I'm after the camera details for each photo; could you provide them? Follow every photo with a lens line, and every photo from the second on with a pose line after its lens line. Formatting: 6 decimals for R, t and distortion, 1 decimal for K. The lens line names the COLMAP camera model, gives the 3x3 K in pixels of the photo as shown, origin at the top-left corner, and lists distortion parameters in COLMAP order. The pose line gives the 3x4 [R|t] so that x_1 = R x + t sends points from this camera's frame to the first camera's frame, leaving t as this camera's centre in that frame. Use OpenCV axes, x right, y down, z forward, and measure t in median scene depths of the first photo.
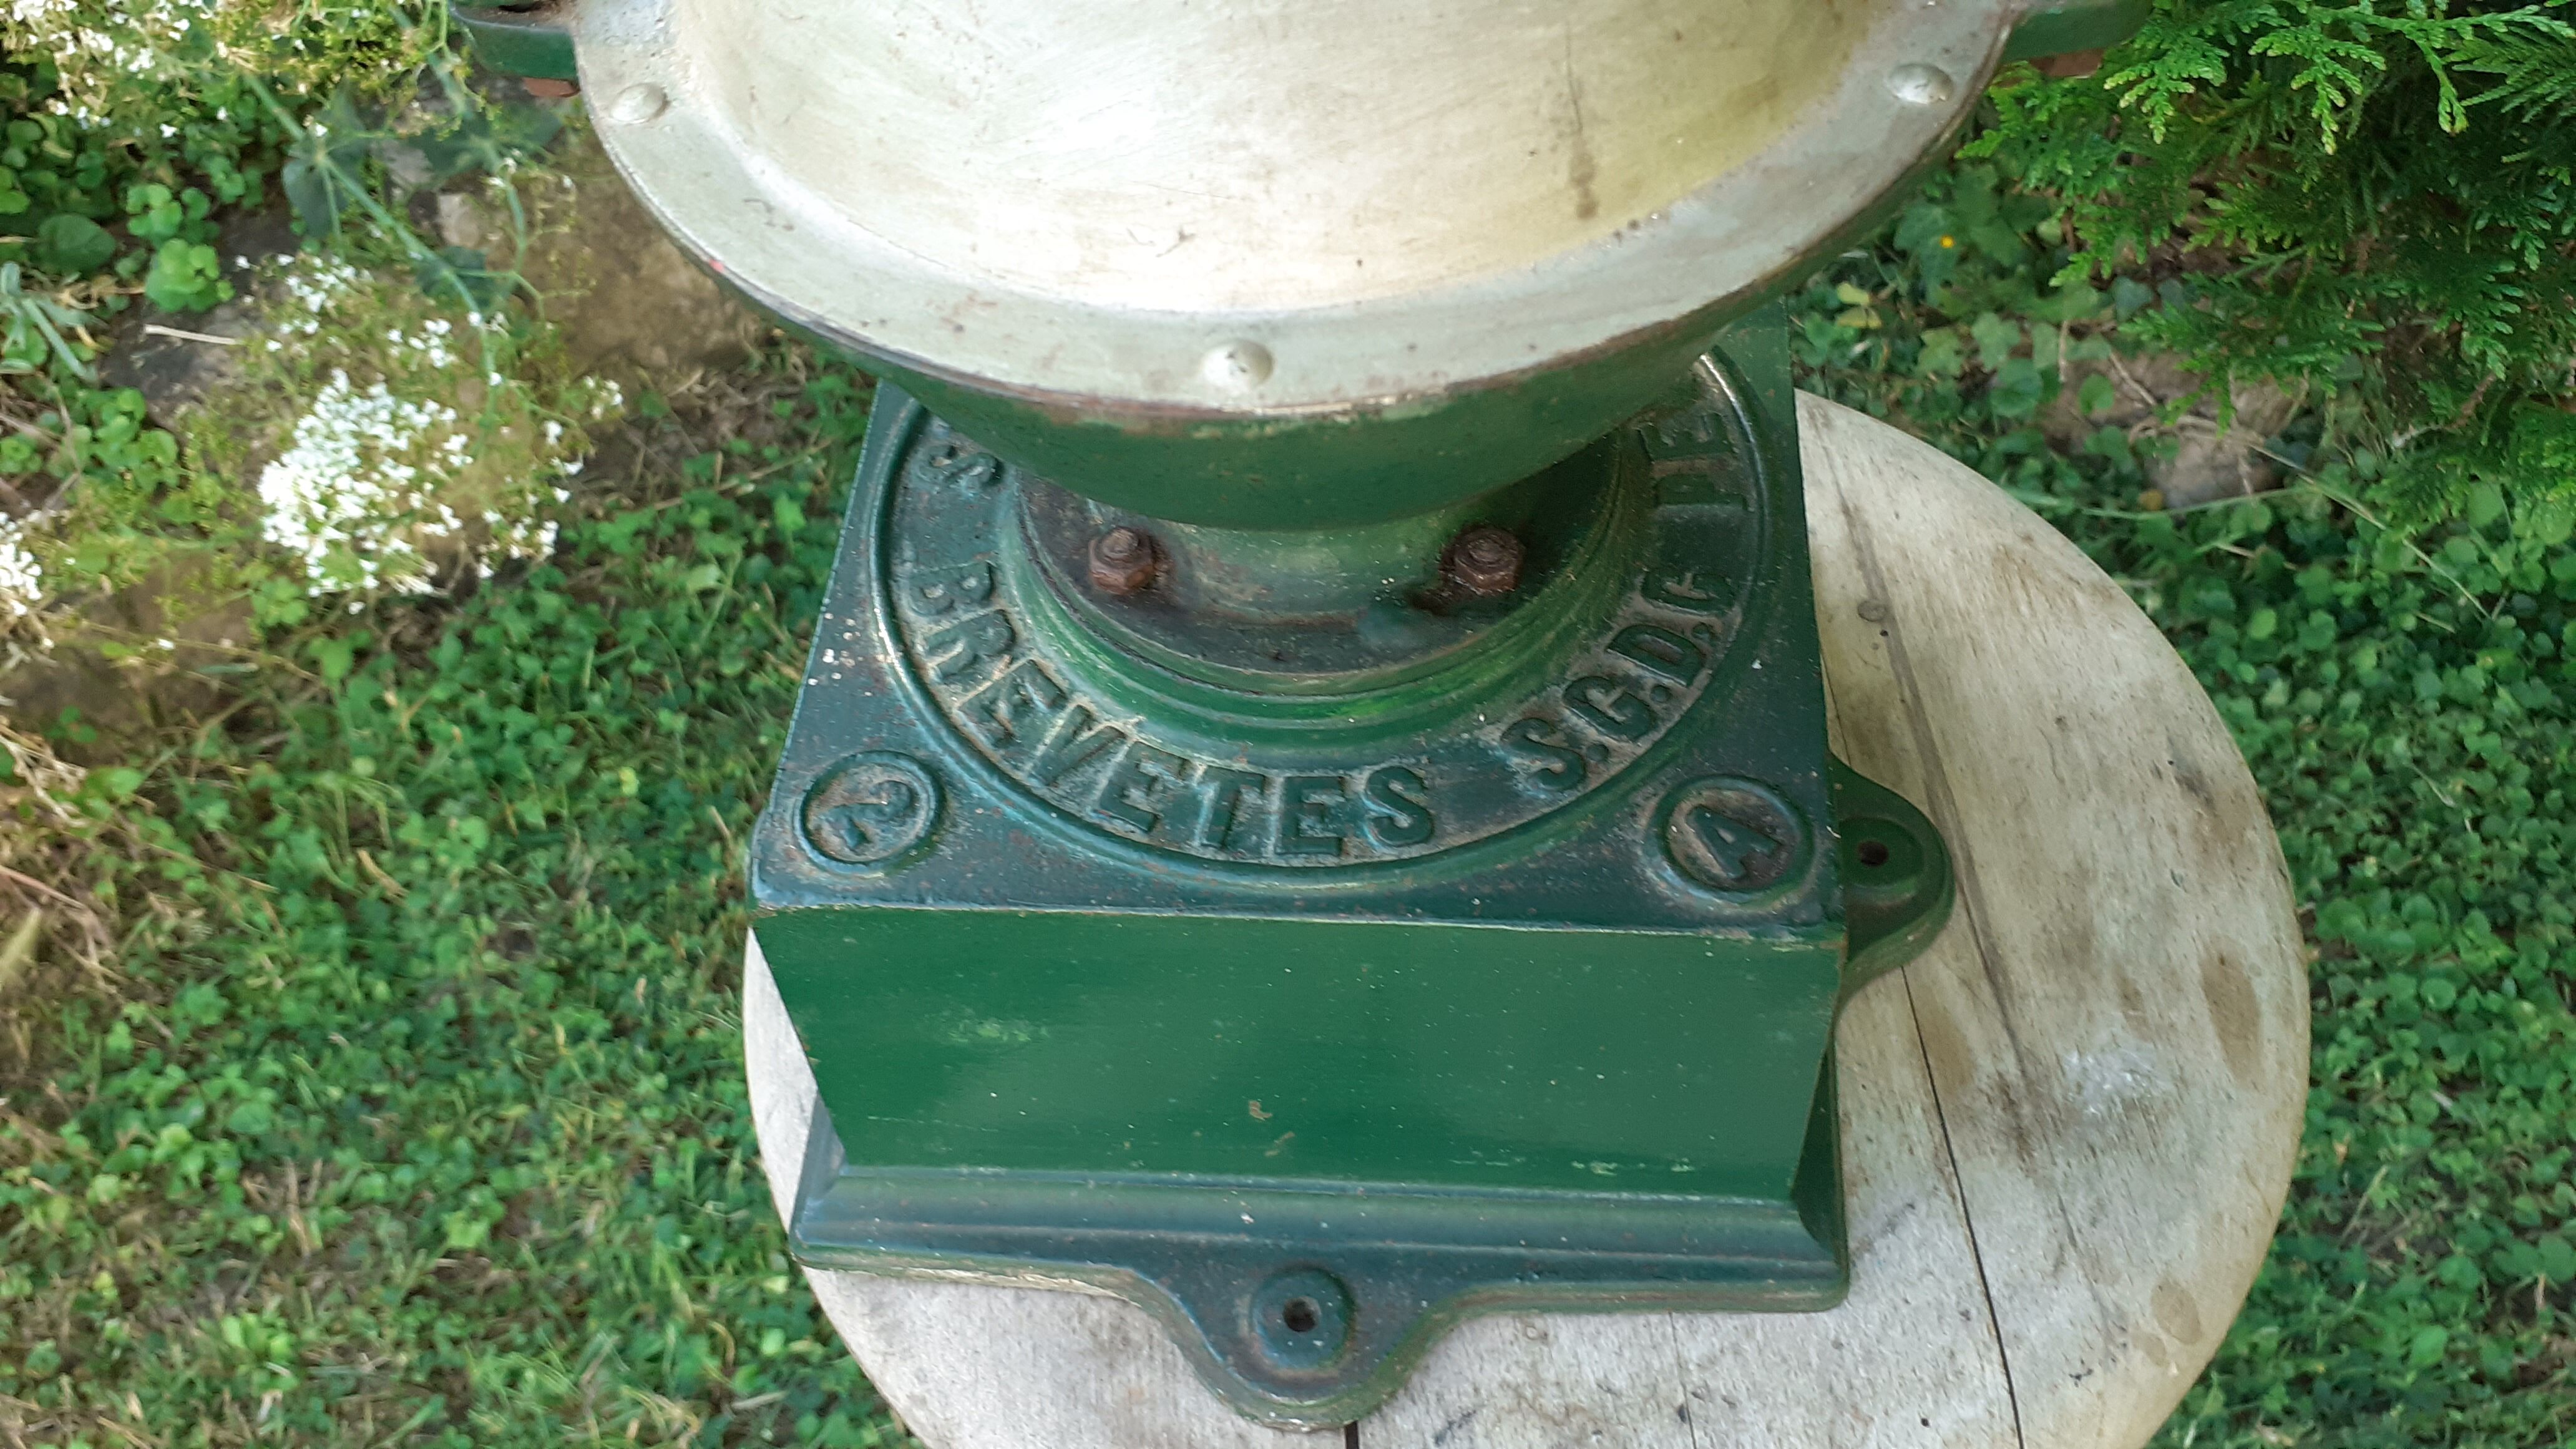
lens RADIAL K [[2160.4, 0, 1288.0], [0, 2160.4, 724.5], [0, 0, 1]] dist [0.079178, -0.001219]
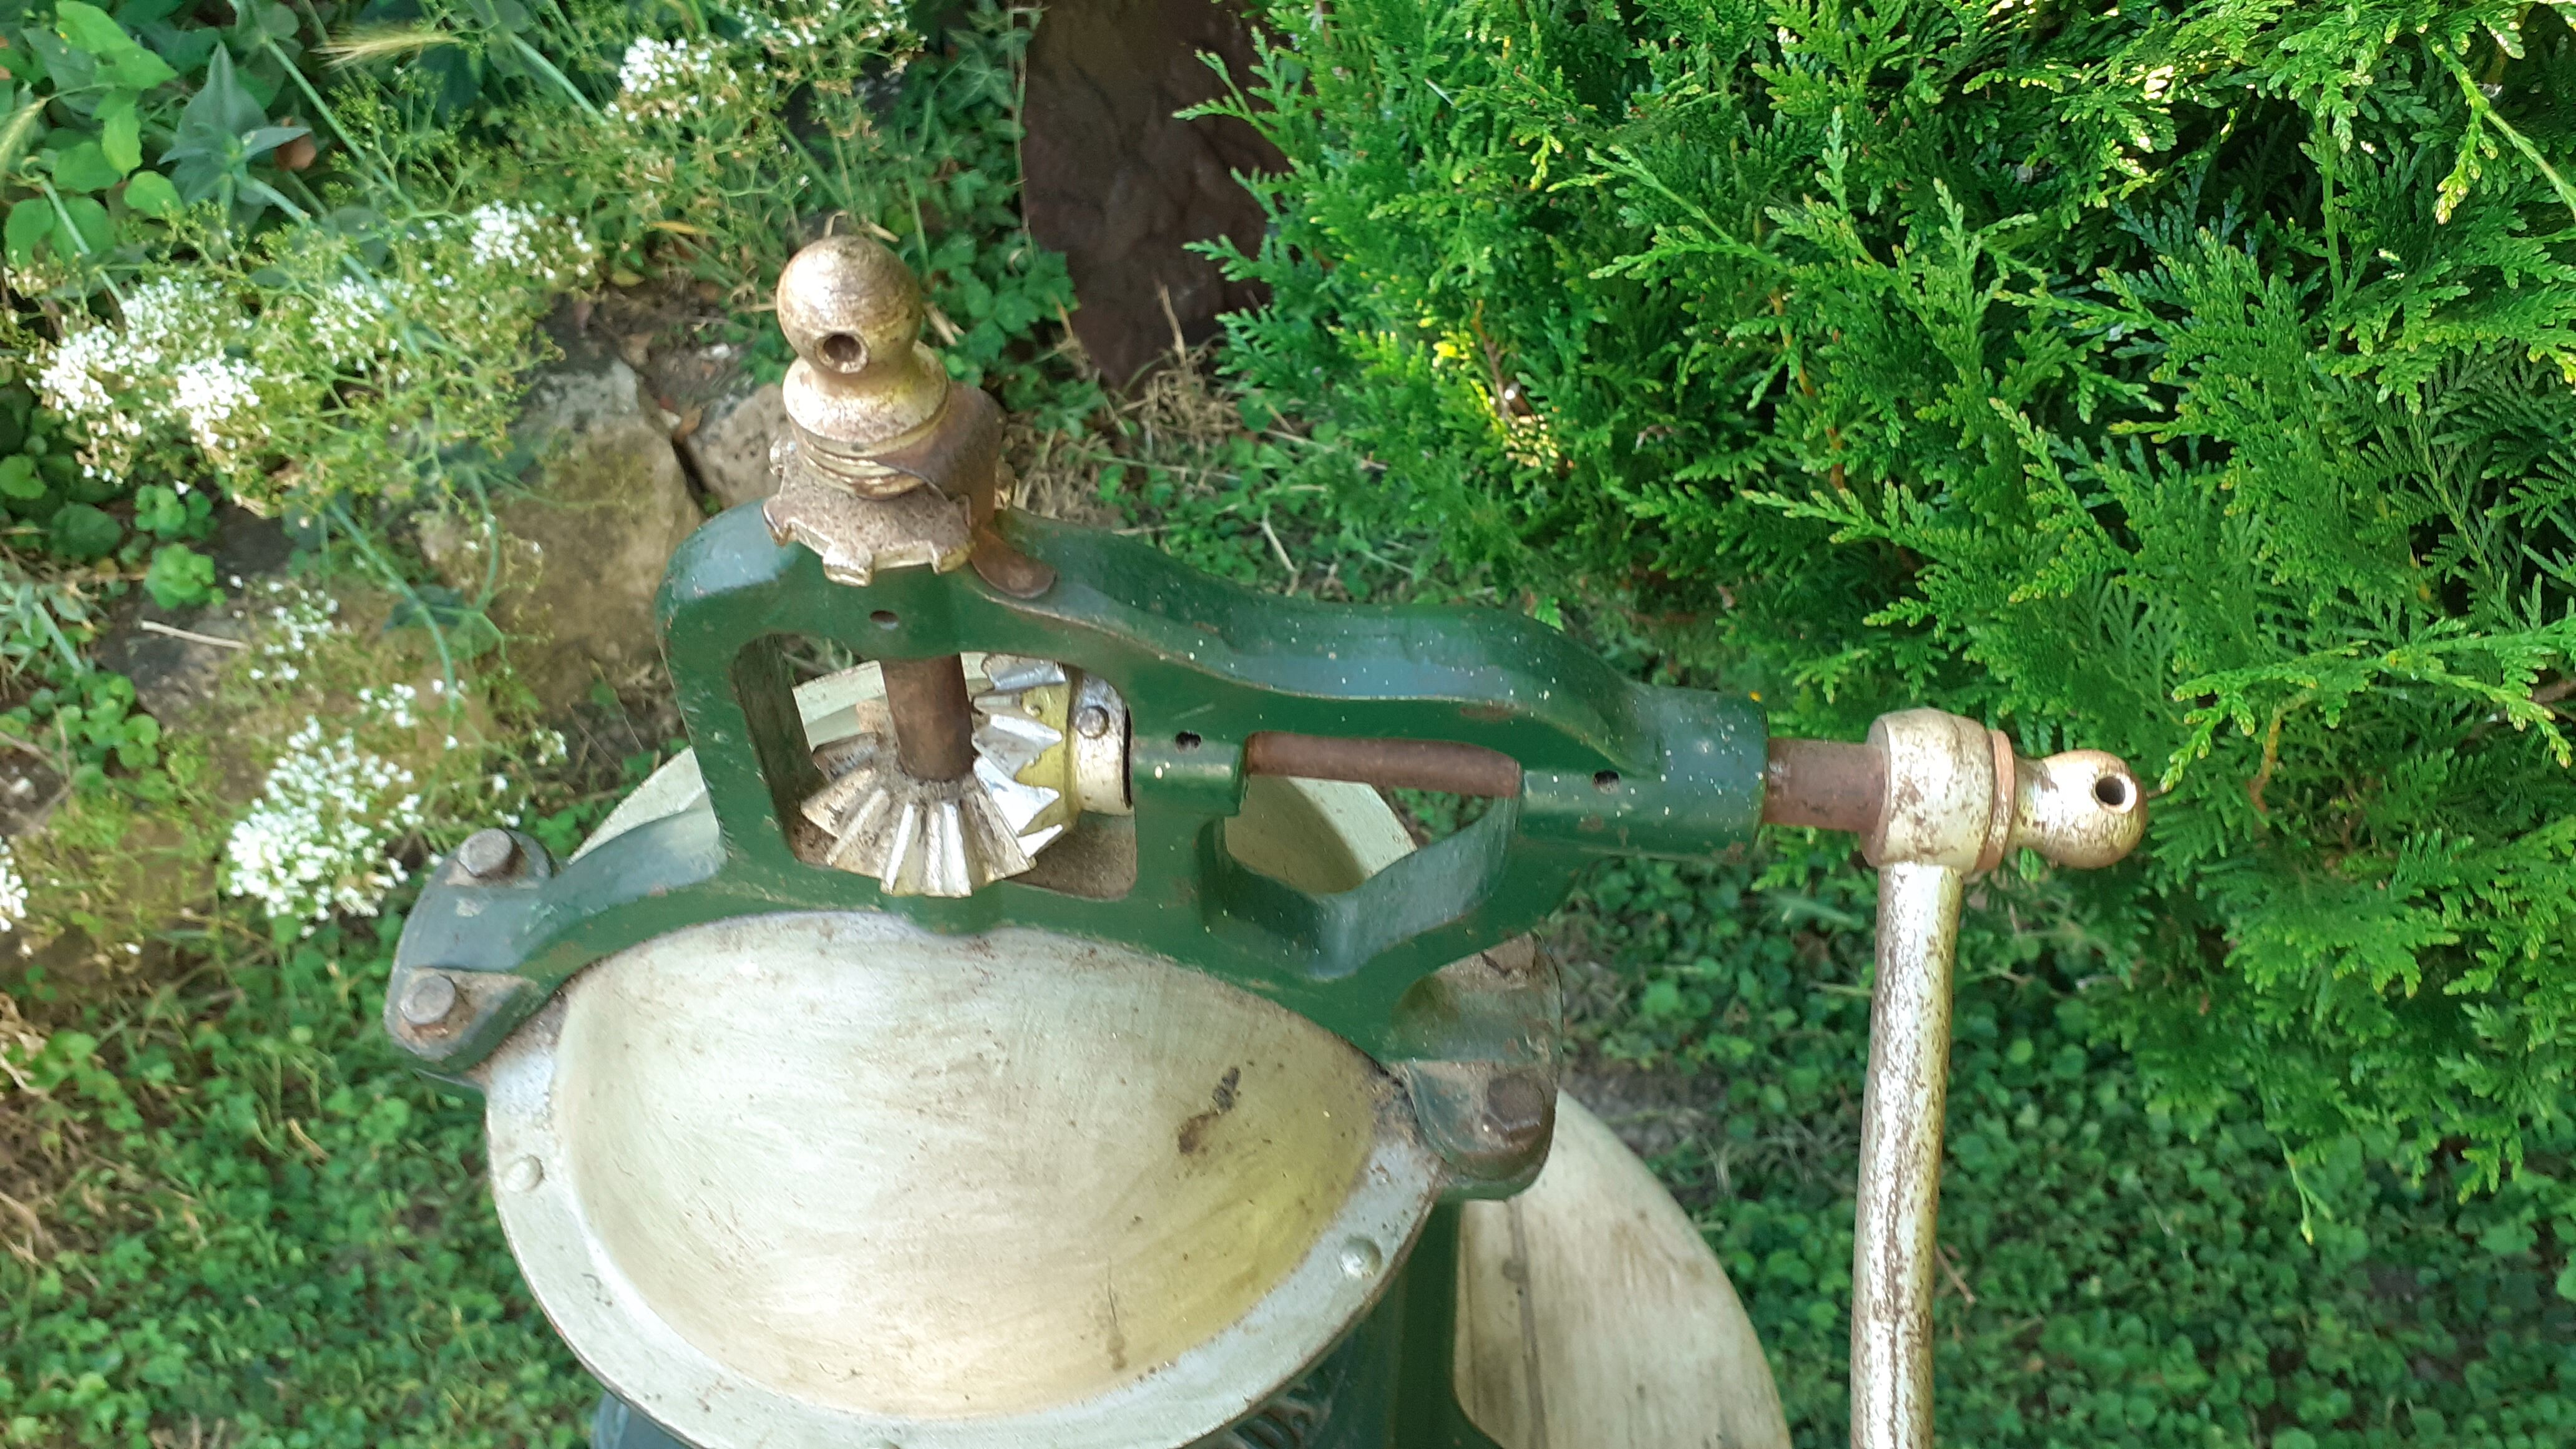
lens RADIAL K [[2128.2, 0, 1262.7], [0, 2128.2, 806.4], [0, 0, 1]] dist [0.077788, 0.007215]
pose [[0.996801, 0.078902, 0.012751, 0.035781], [-0.078550, 0.996569, -0.026099, -0.113508], [-0.014766, 0.025014, 0.999578, -0.095410]]
